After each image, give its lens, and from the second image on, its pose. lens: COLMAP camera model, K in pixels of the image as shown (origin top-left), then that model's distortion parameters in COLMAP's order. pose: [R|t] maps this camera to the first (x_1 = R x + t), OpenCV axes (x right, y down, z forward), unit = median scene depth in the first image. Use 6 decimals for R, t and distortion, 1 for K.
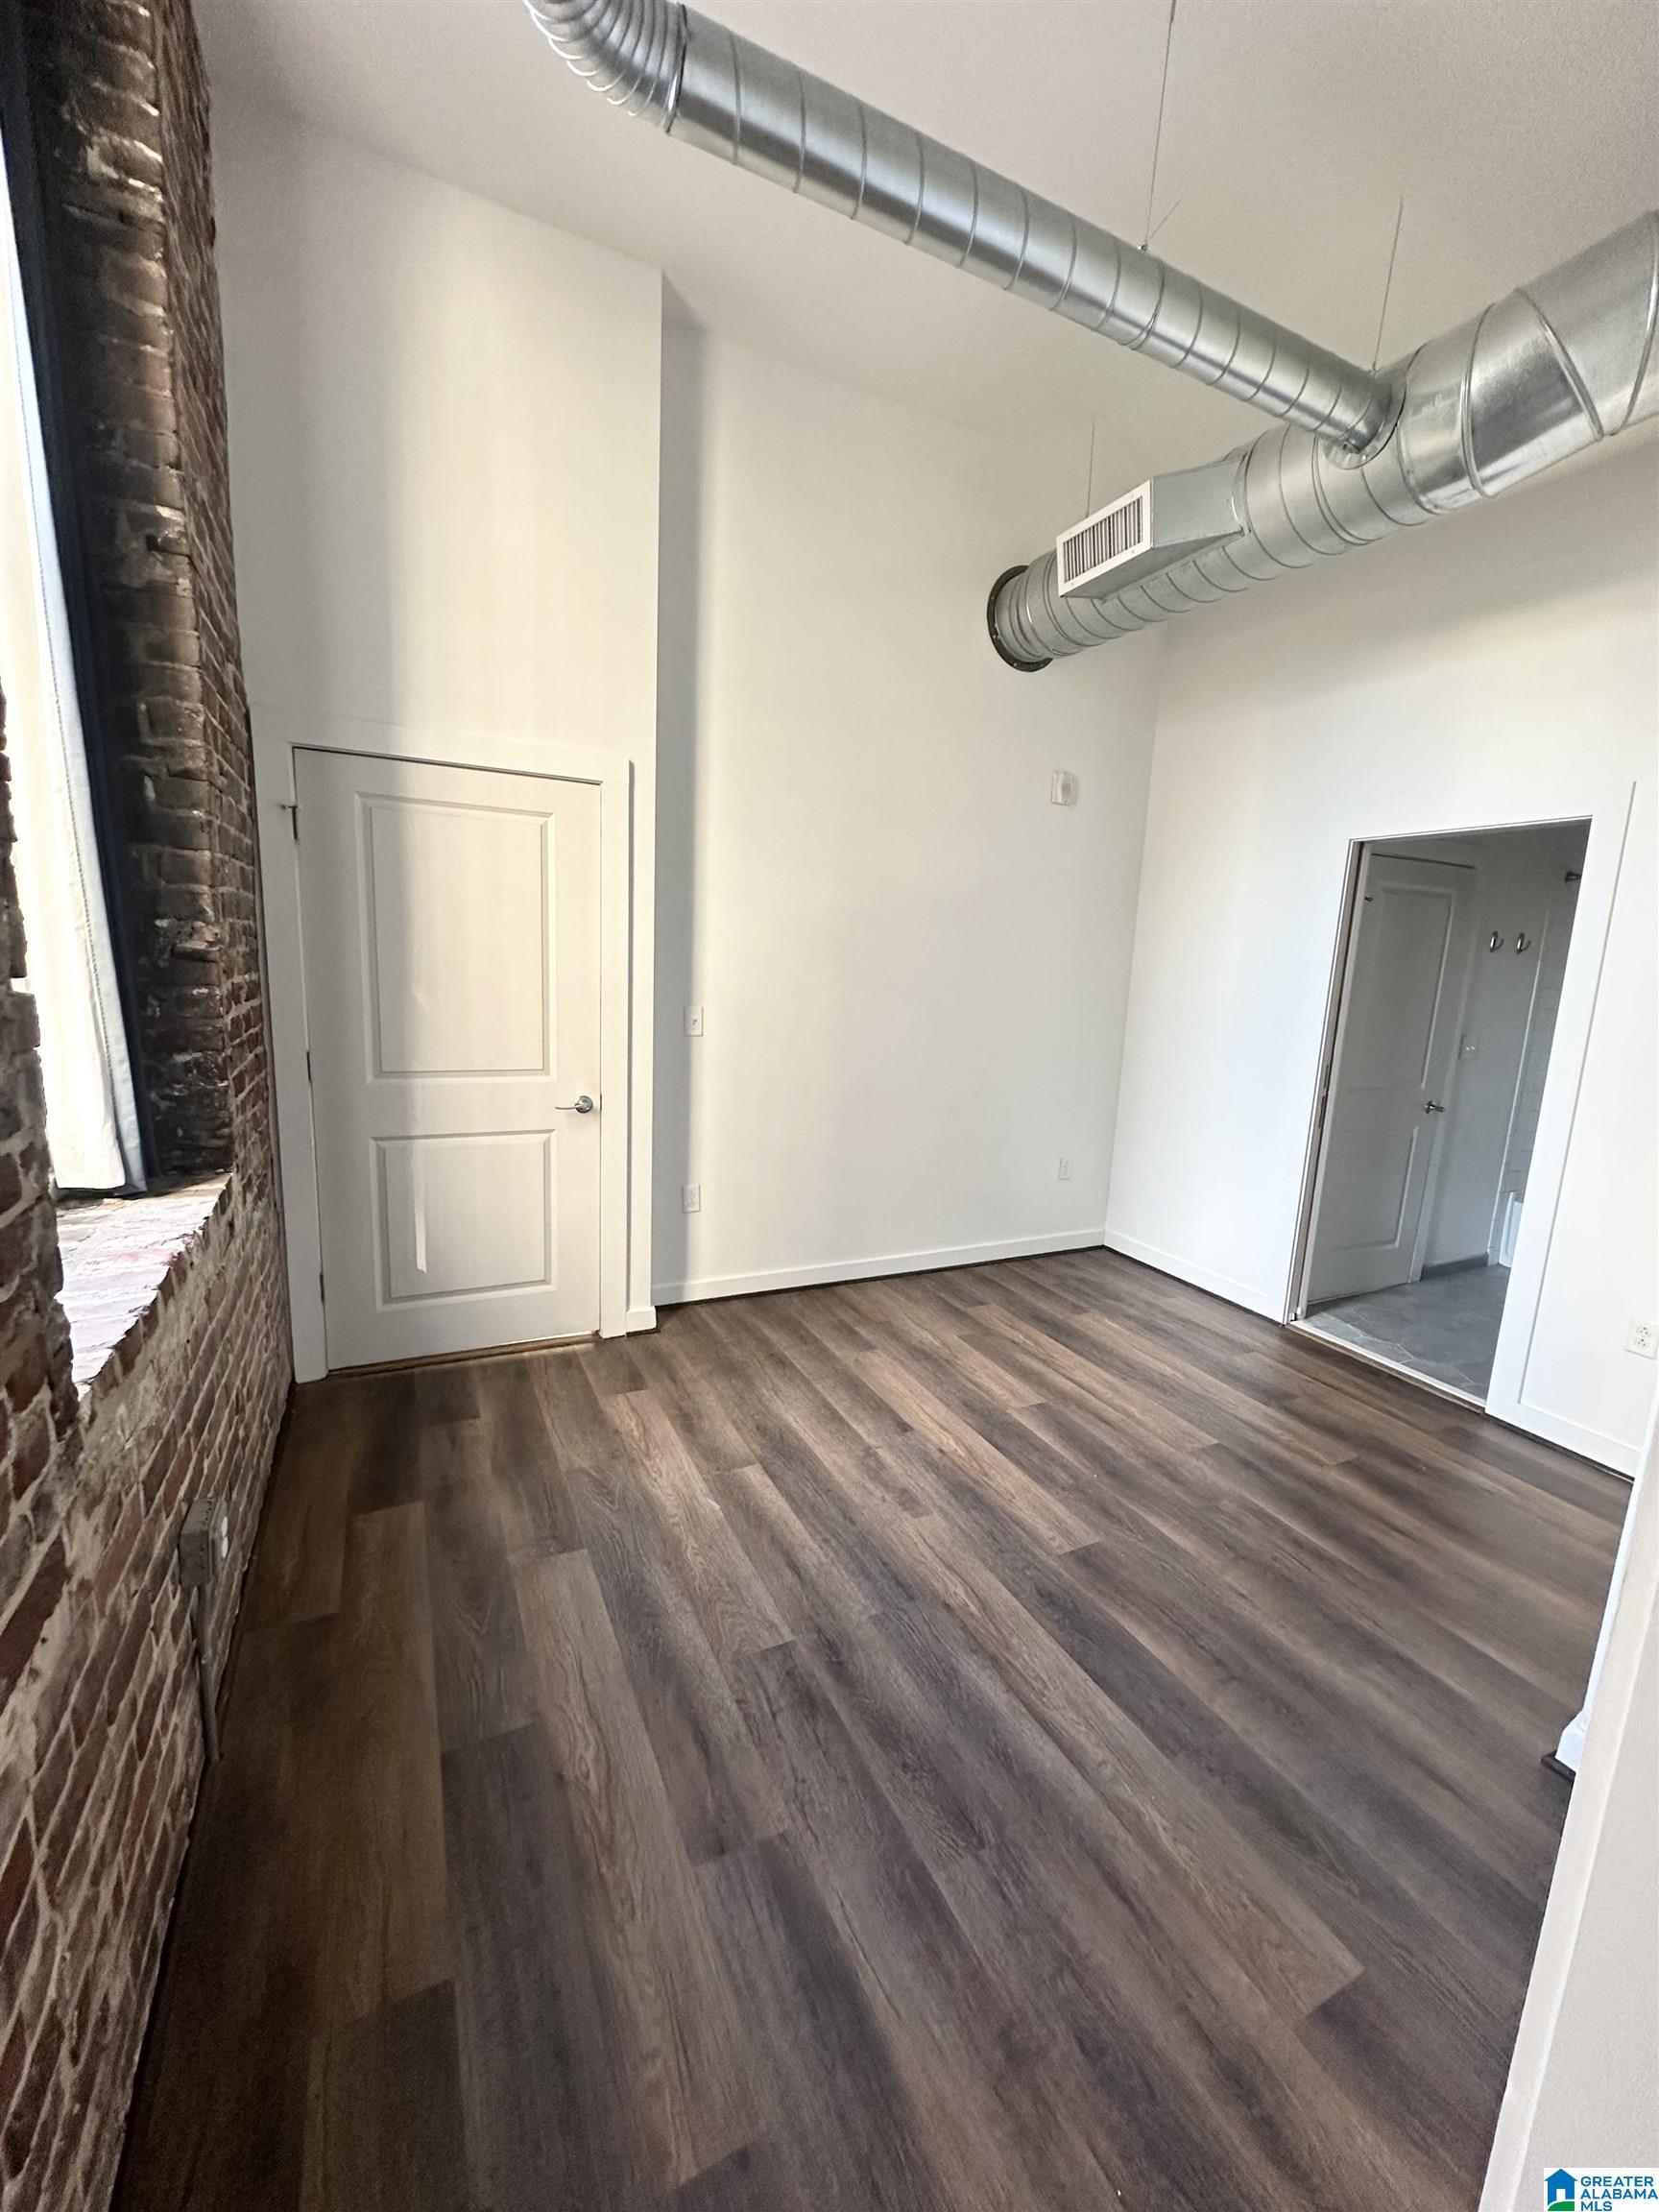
lens RADIAL K [[872.8, 0, 833.9], [0, 872.8, 1101.1], [0, 0, 1]] dist [0.002054, 0.001189]
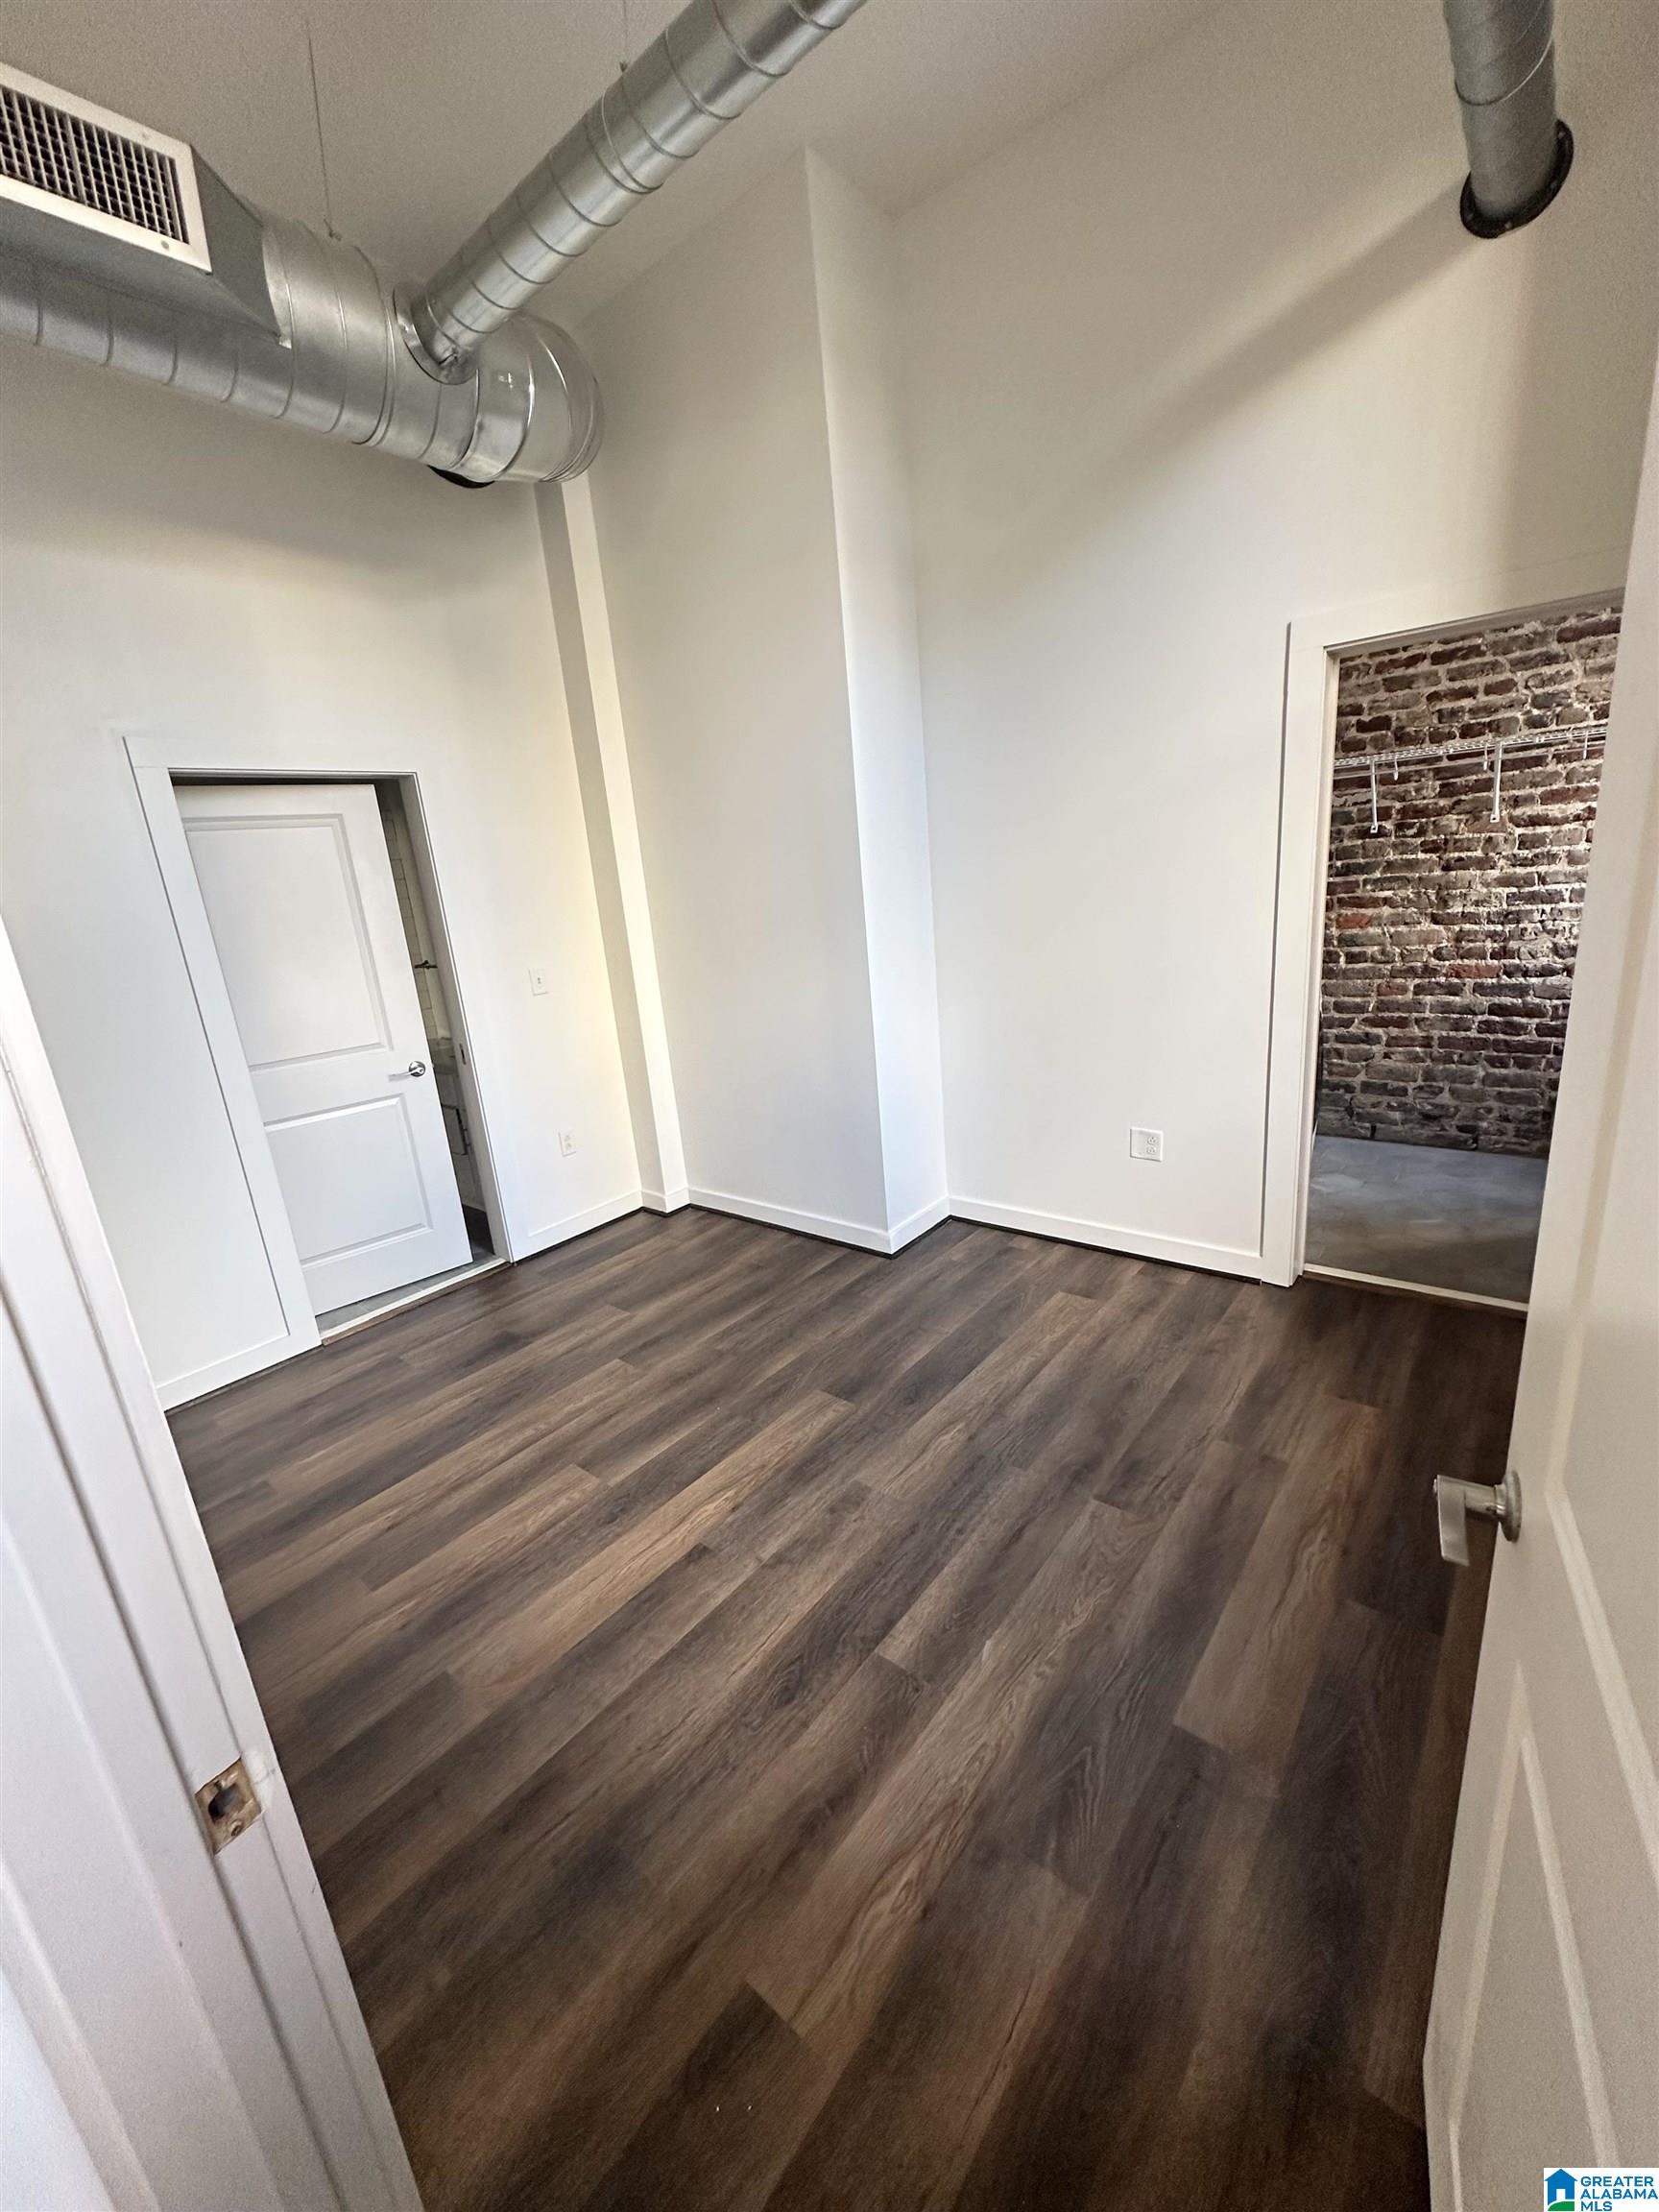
lens RADIAL K [[872.8, 0, 844.5], [0, 872.8, 1092.9], [0, 0, 1]] dist [0.002054, 0.001189]
pose [[-0.404633, -0.243262, 0.881530, -0.558954], [0.218977, 0.910151, 0.351673, -0.226694], [-0.887874, 0.335333, -0.315009, 1.054564]]
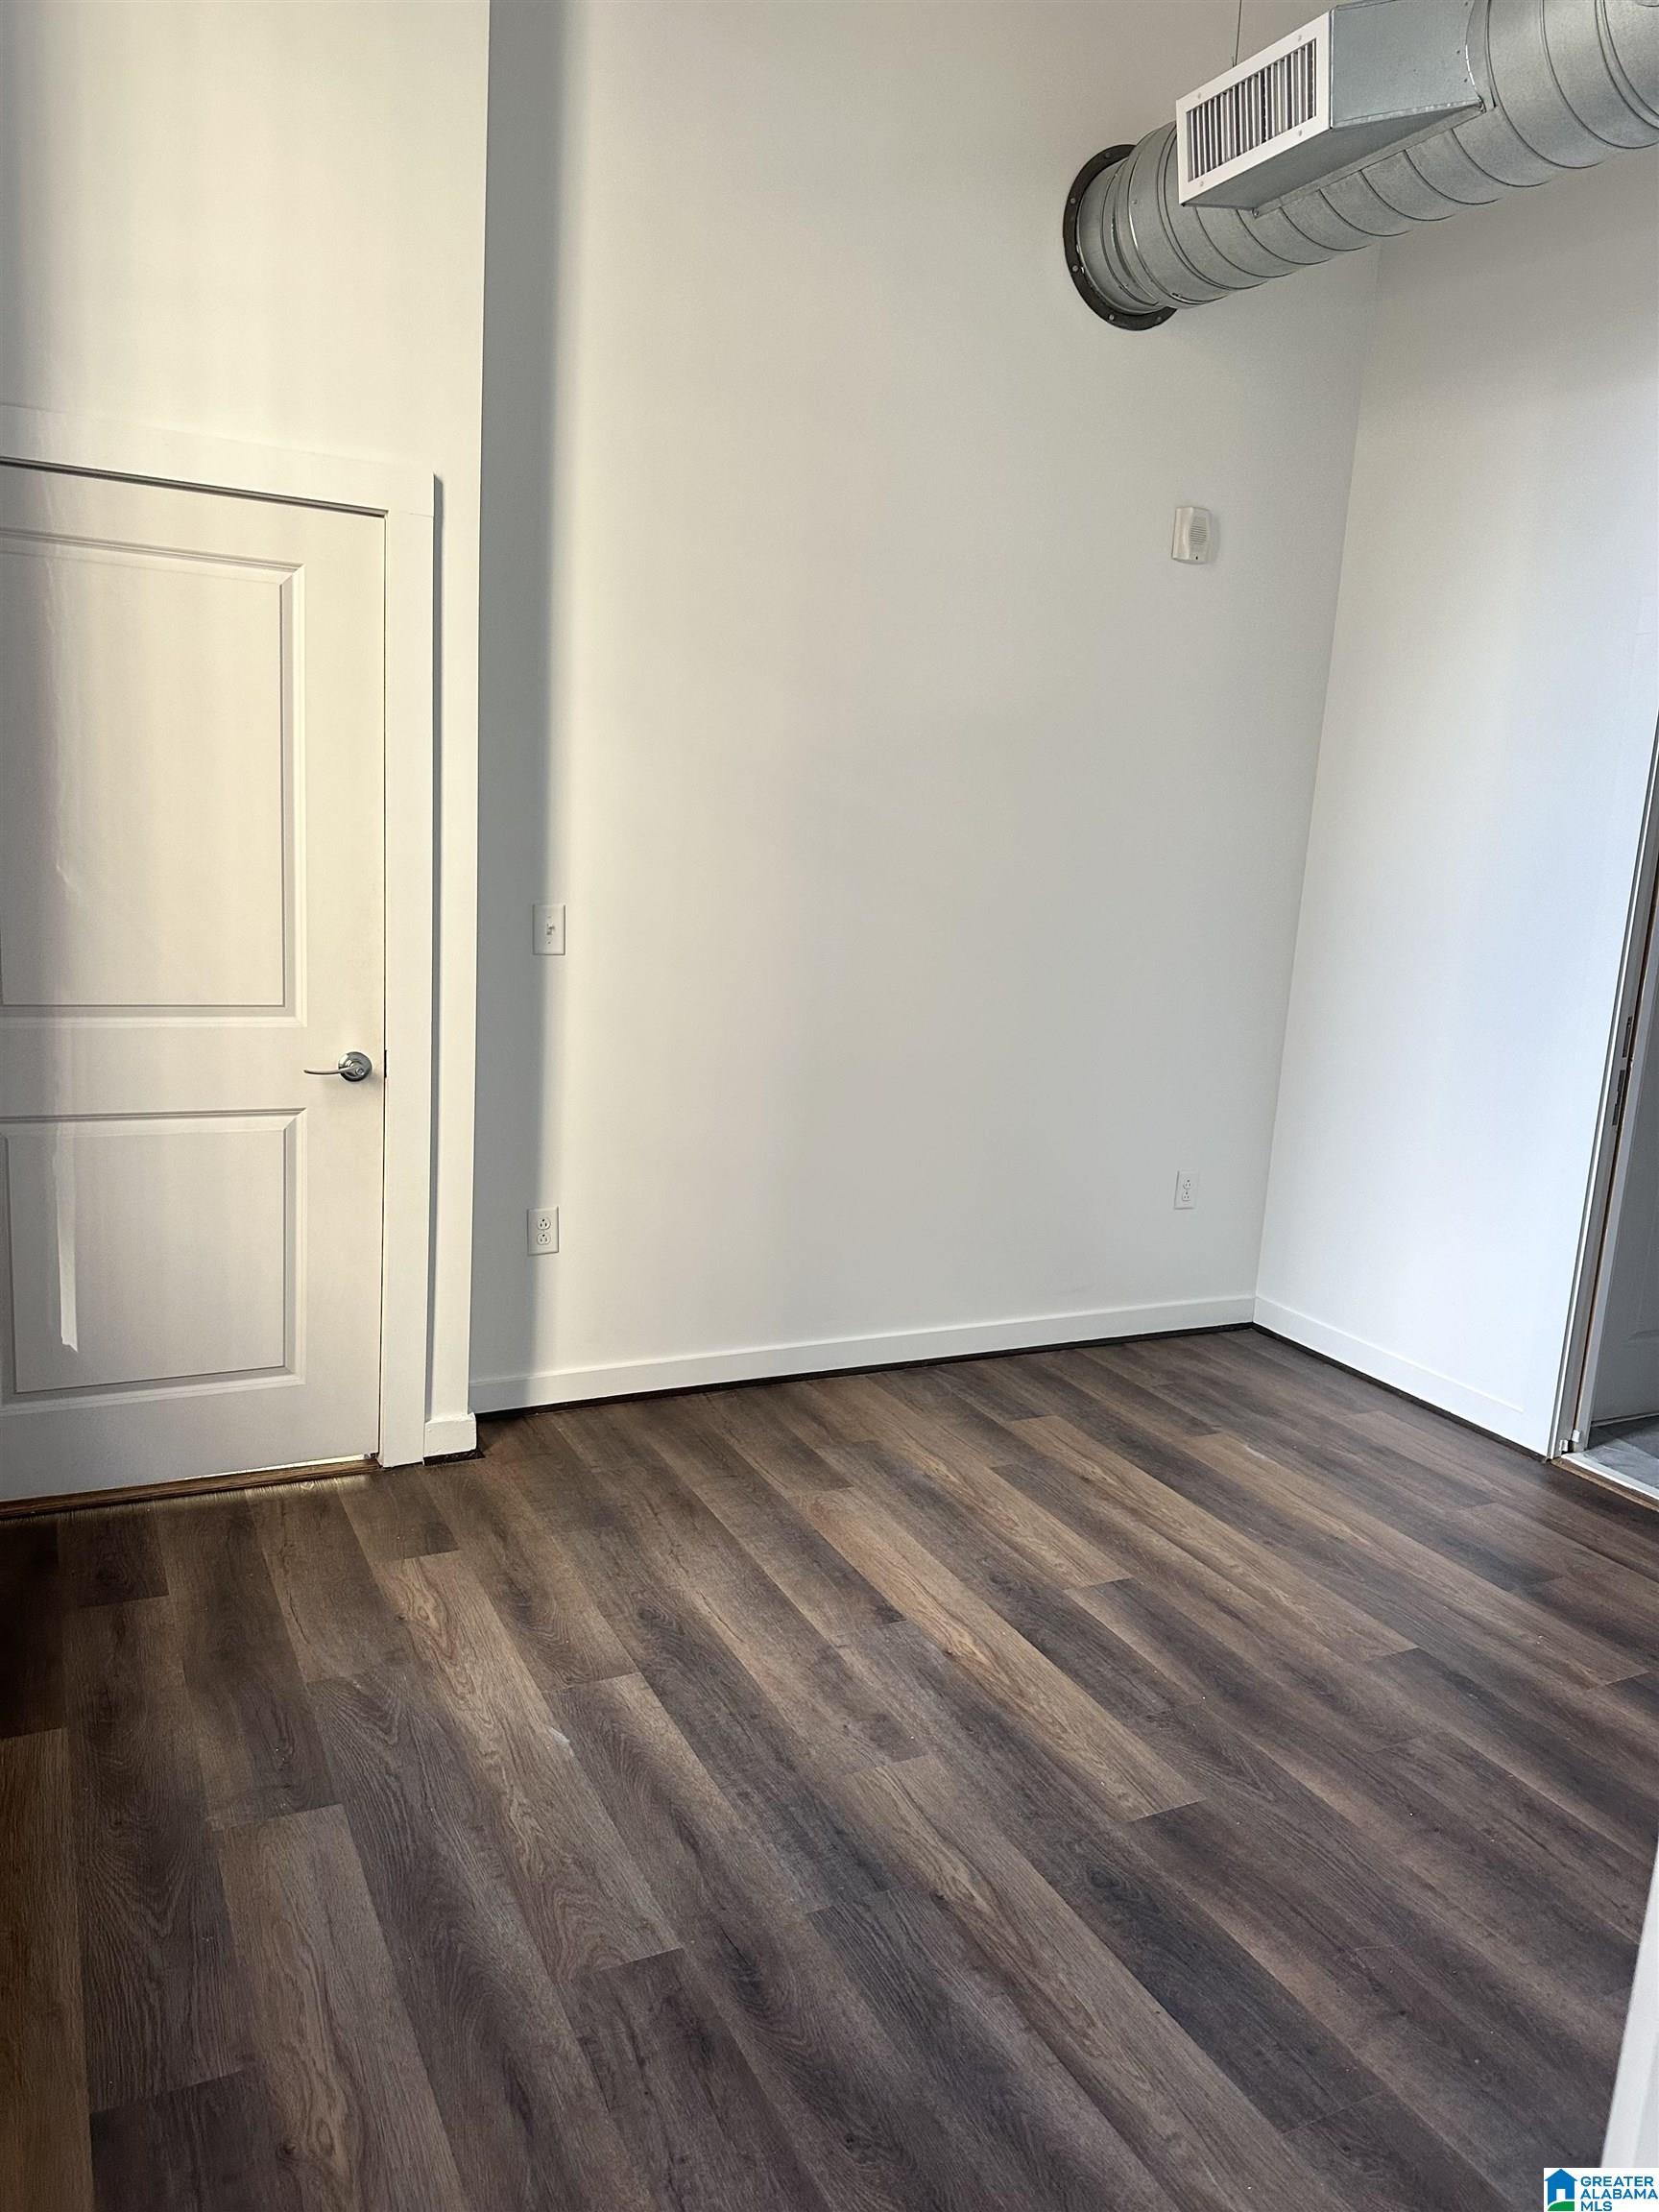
lens RADIAL K [[1548.8, 0, 847.7], [0, 1548.8, 1099.6], [0, 0, 1]] dist [0.043051, -0.044854]
pose [[0.999757, 0.013552, 0.017409, 0.030878], [-0.013812, 0.999794, 0.014855, 0.007564], [-0.017204, -0.015092, 0.999738, -0.055359]]
